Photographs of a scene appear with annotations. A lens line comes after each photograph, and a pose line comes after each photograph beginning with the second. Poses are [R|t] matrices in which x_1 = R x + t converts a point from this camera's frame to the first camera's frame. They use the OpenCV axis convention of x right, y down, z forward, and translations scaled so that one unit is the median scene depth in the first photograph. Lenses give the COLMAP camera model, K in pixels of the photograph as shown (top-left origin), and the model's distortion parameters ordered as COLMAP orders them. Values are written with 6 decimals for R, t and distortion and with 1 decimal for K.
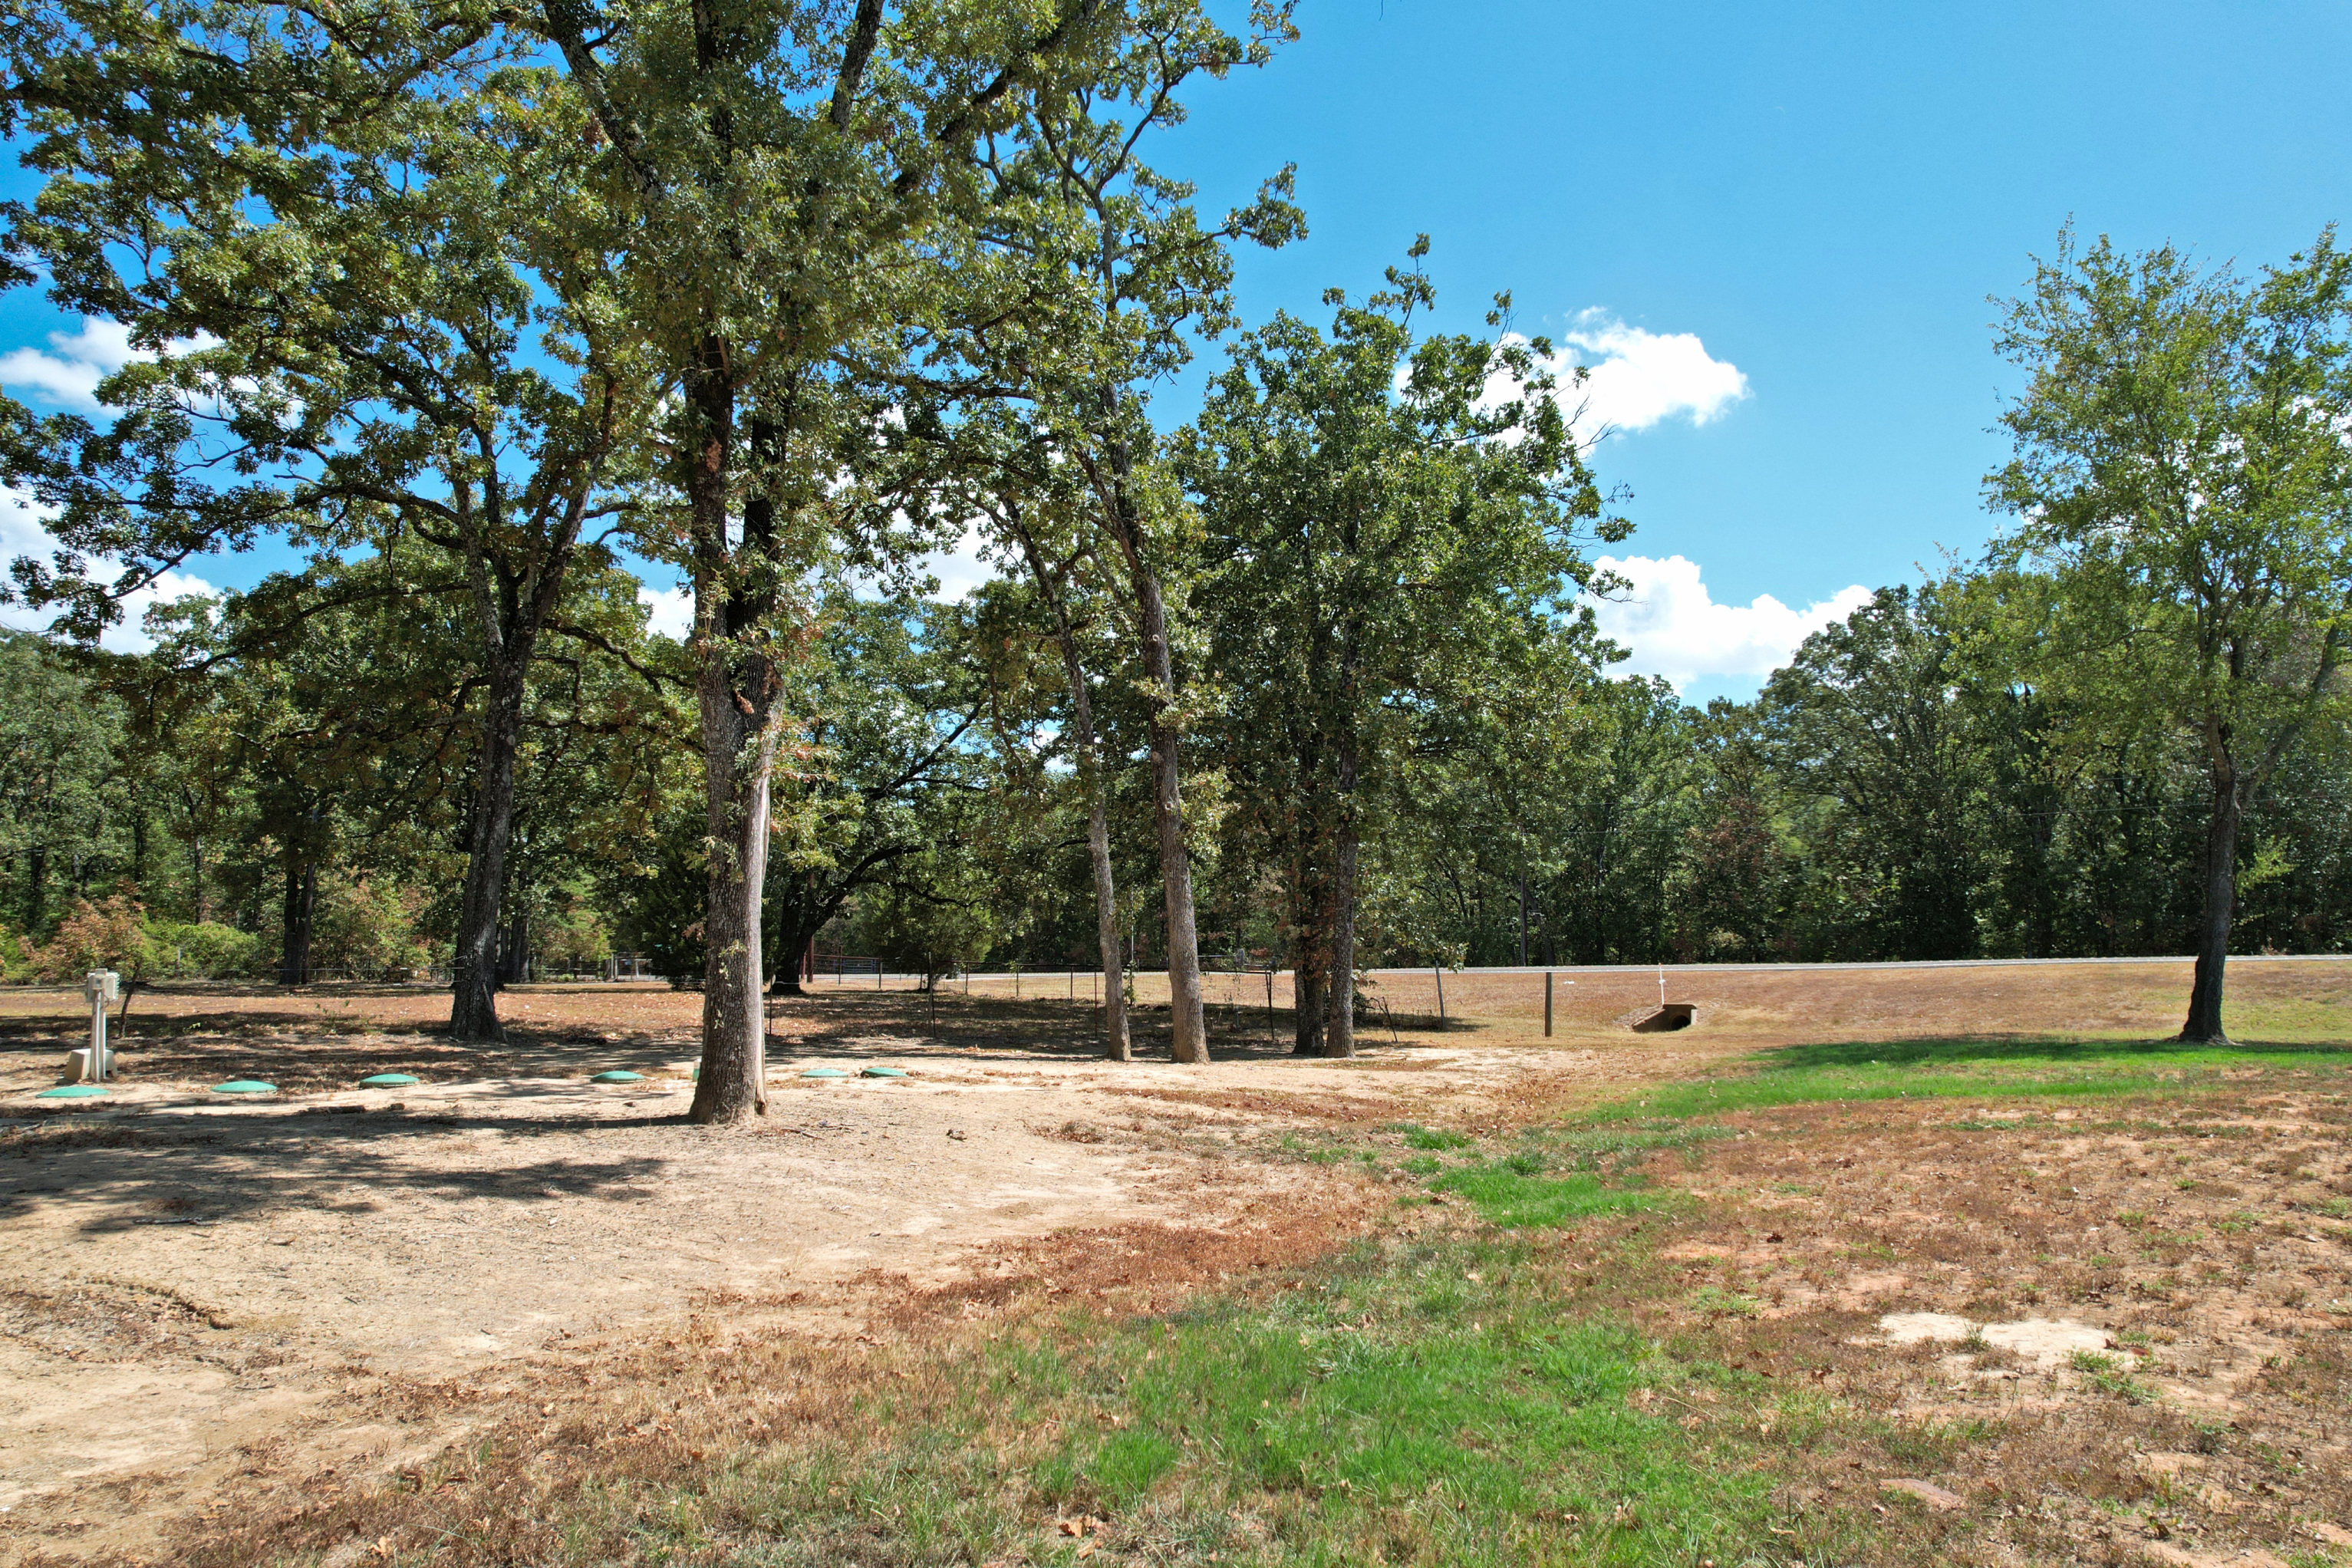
lens RADIAL K [[1514.3, 0, 1202.4], [0, 1514.3, 784.6], [0, 0, 1]] dist [-0.084440, 0.077553]
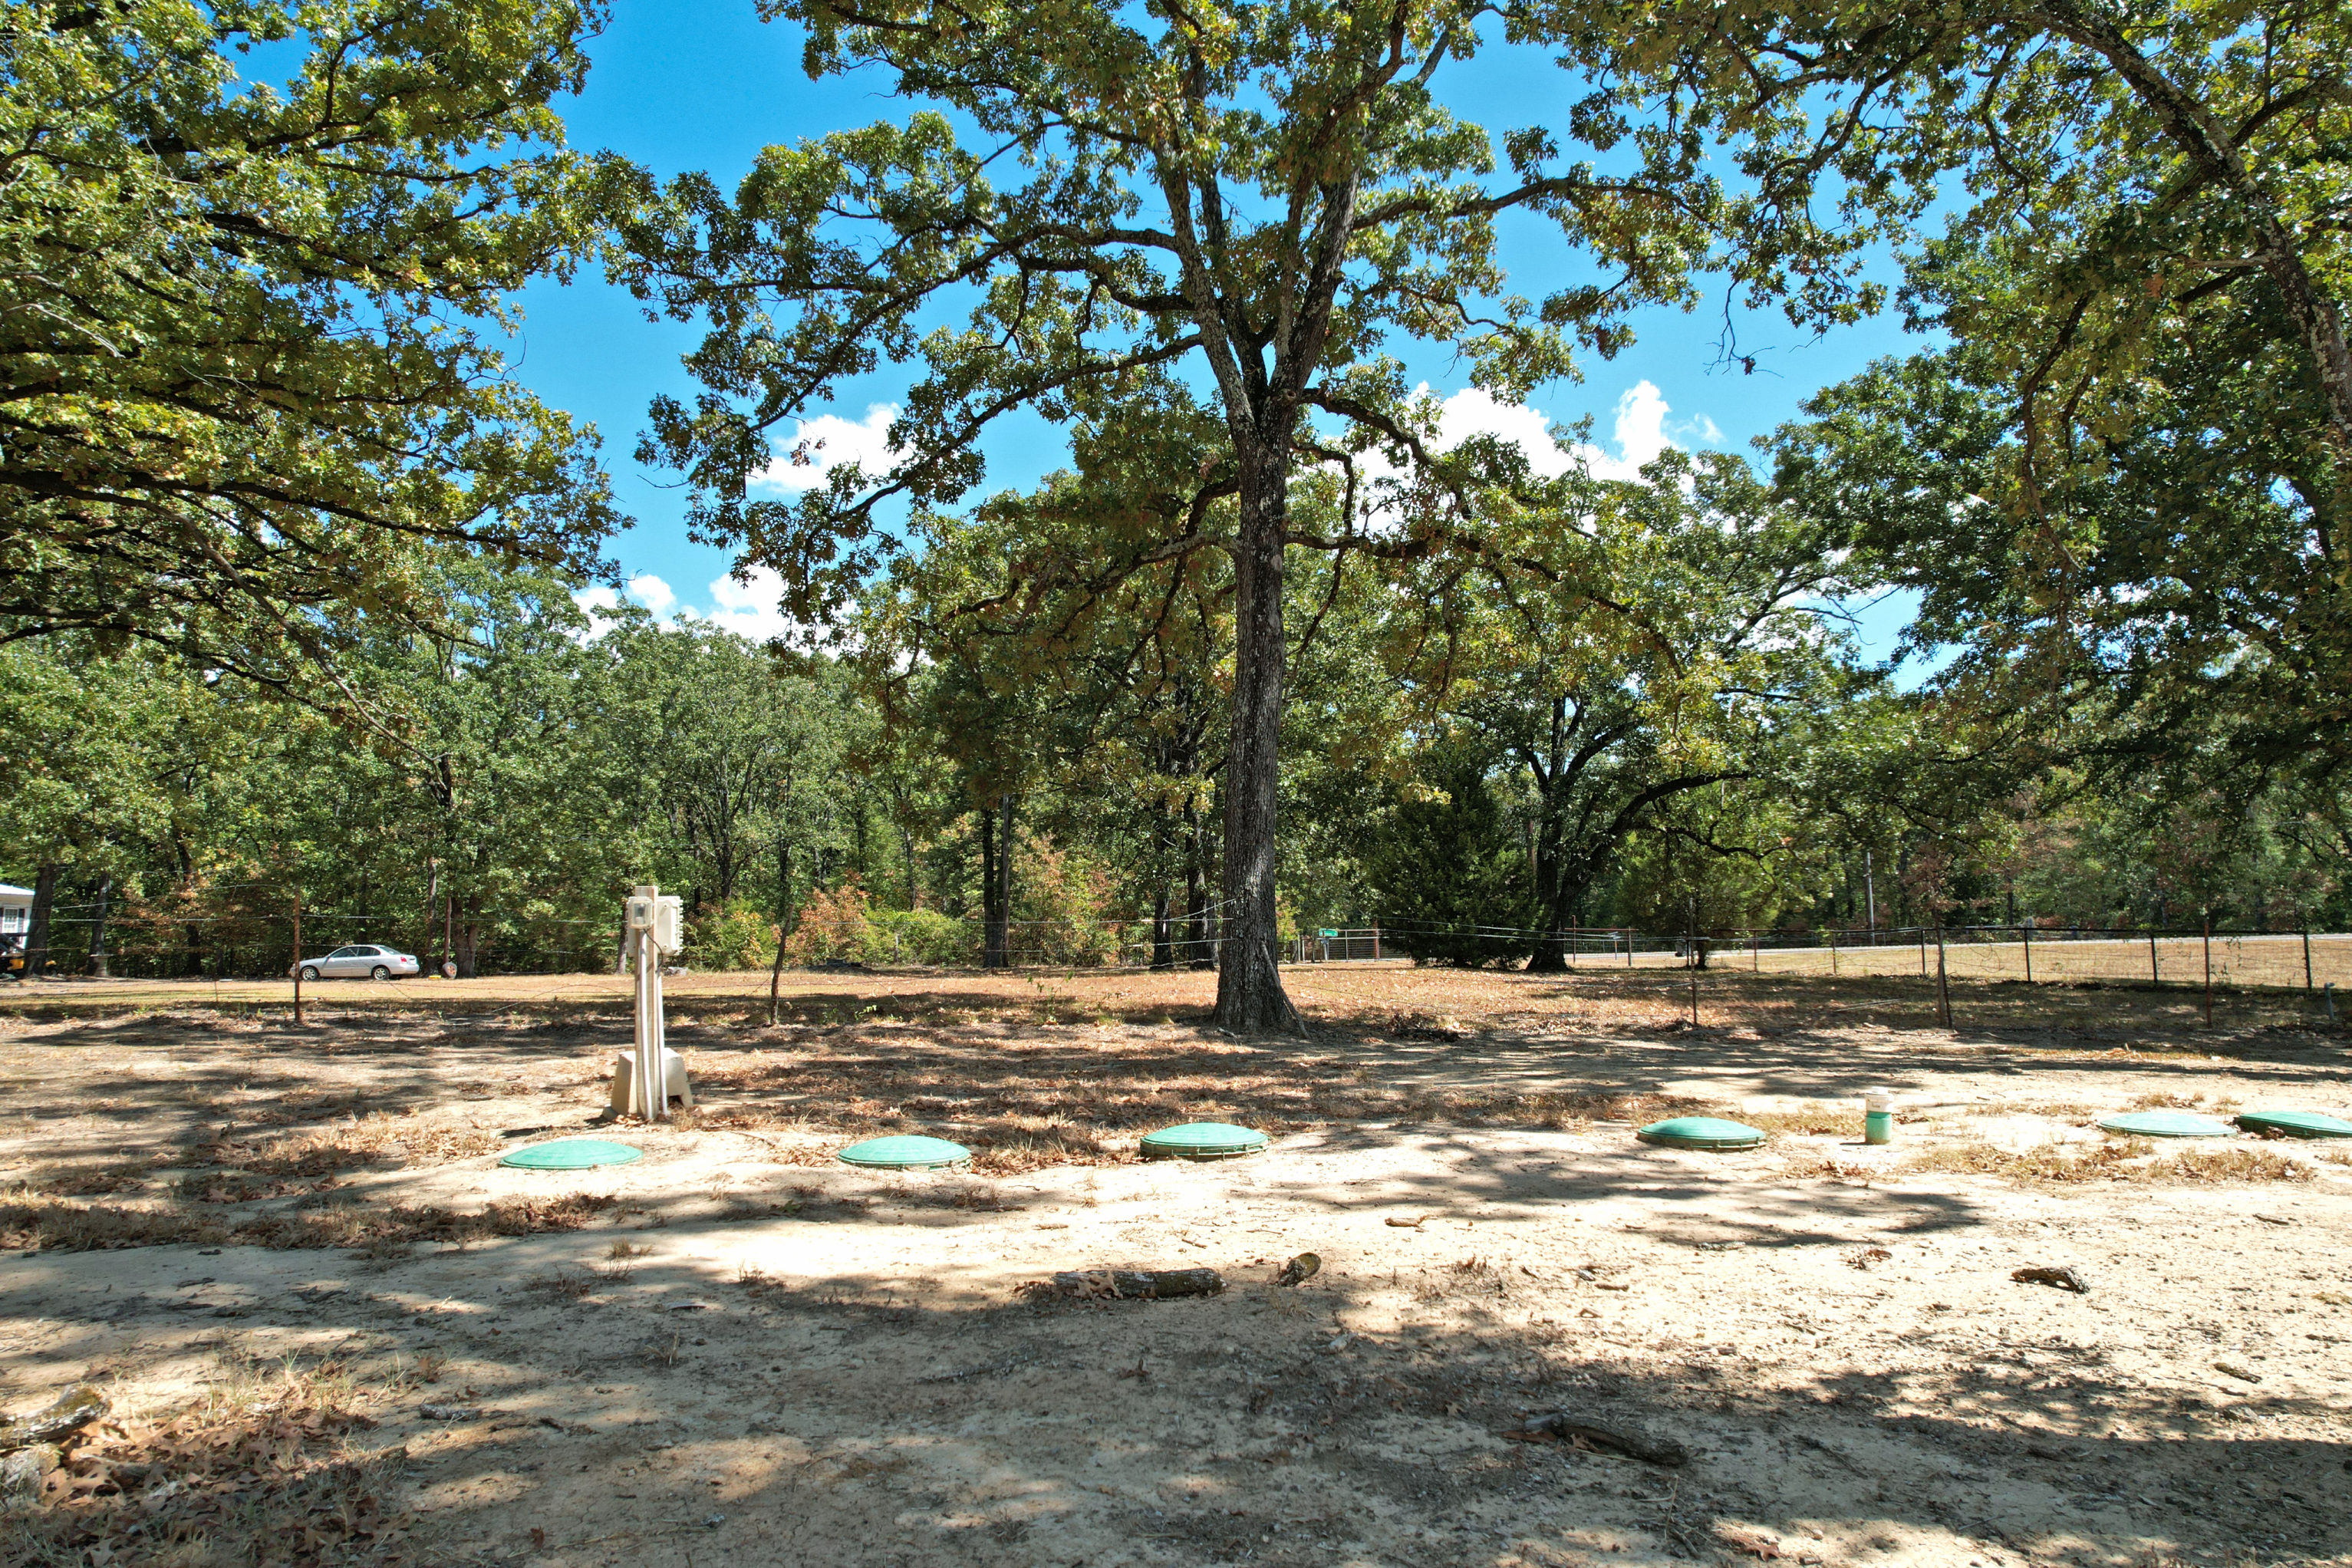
lens RADIAL K [[1514.3, 0, 1202.4], [0, 1514.3, 784.6], [0, 0, 1]] dist [-0.084440, 0.077553]
pose [[0.916434, -0.052014, -0.396792, -0.187353], [0.055697, 0.998445, -0.002244, 0.050138], [0.396292, -0.020044, 0.917906, 0.305826]]
